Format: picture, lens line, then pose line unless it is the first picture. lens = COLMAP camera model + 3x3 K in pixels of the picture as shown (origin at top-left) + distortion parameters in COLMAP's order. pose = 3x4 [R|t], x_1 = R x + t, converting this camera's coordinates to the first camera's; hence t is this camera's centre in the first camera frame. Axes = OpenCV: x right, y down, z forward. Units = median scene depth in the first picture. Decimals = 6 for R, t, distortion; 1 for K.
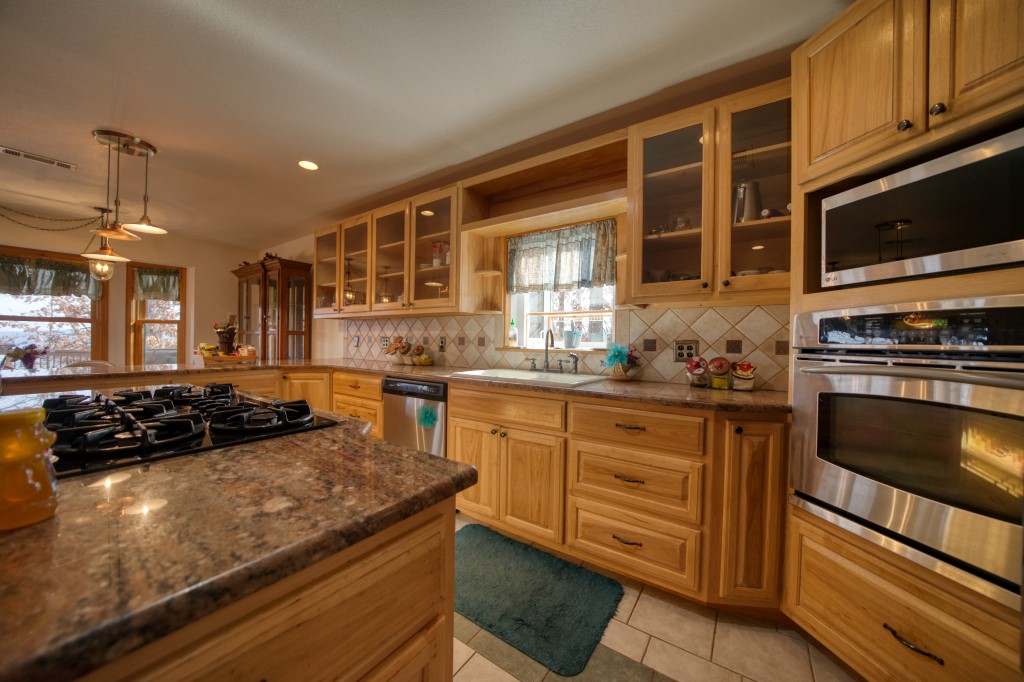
lens RADIAL K [[355.1, 0, 512.0], [0, 355.1, 341.0], [0, 0, 1]] dist [-0.030352, 0.003476]
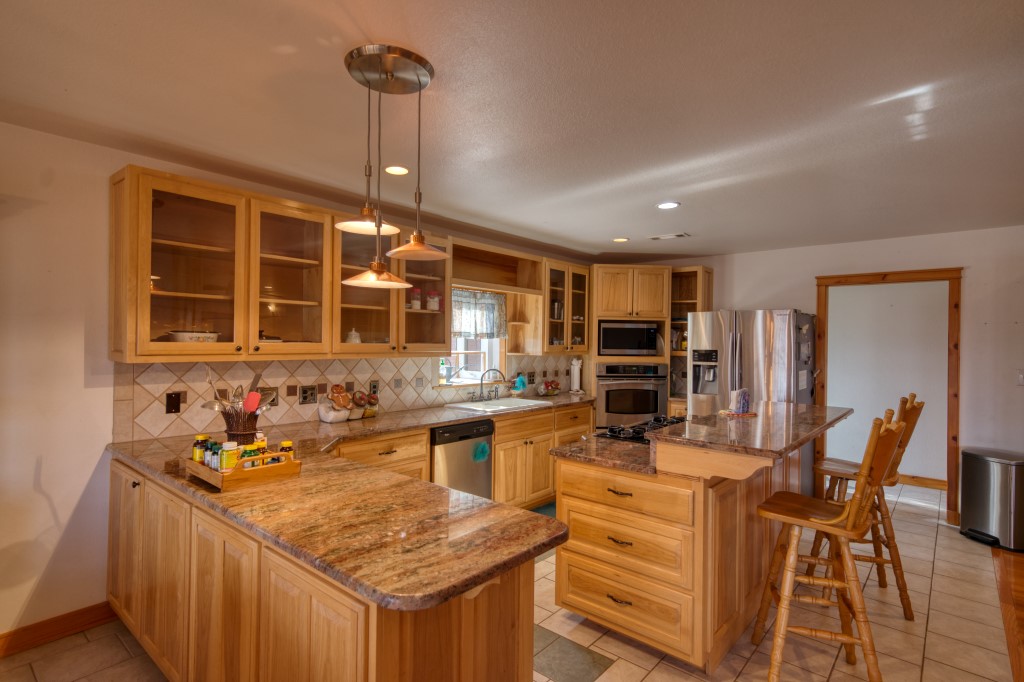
lens RADIAL K [[517.3, 0, 507.6], [0, 517.3, 341.7], [0, 0, 1]] dist [0.015199, -0.000153]
pose [[0.110187, -0.015228, 0.993794, -2.254090], [-0.012405, 0.999784, 0.016696, -0.209705], [-0.993833, -0.014168, 0.109974, 0.858756]]
